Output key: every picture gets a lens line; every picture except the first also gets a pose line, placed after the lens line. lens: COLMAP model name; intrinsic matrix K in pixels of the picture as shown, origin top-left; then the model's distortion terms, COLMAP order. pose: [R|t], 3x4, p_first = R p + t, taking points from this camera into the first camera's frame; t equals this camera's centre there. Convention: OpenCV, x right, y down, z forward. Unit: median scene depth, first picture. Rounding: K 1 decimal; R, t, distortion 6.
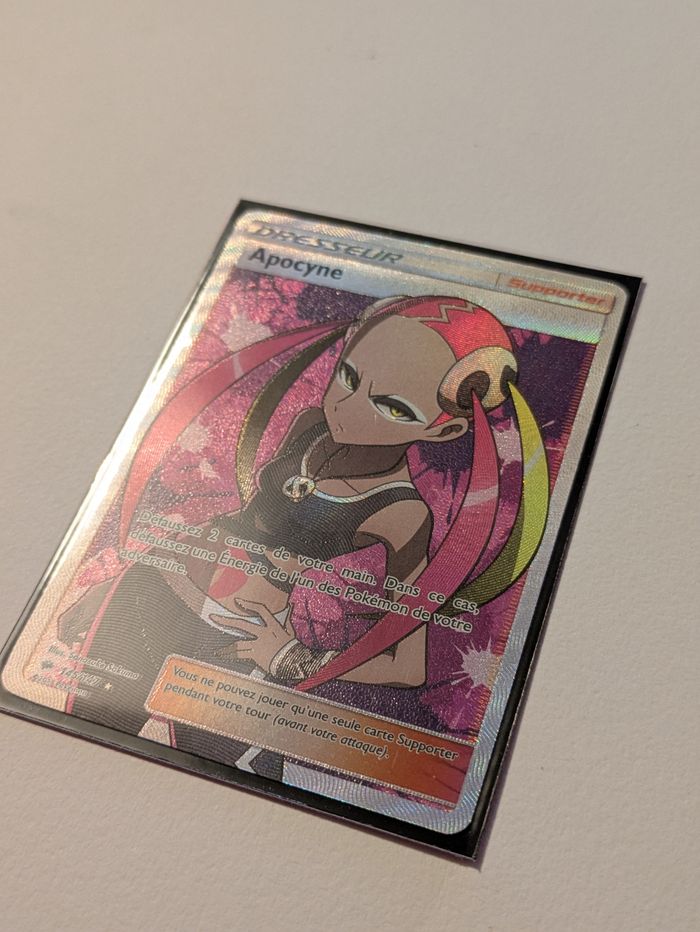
lens RADIAL K [[708.5, 0, 350.0], [0, 708.5, 466.0], [0, 0, 1]] dist [0.038249, -0.097222]
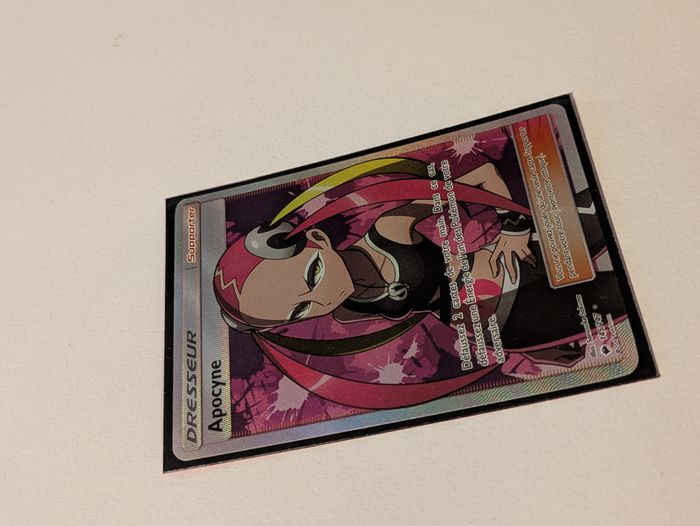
lens RADIAL K [[532.1, 0, 350.0], [0, 532.1, 263.0], [0, 0, 1]] dist [0.038249, -0.097222]
pose [[-0.322813, -0.837487, 0.440917, -0.443702], [0.939177, -0.225753, 0.258810, -0.307917], [-0.117212, 0.497646, 0.859424, 0.079762]]
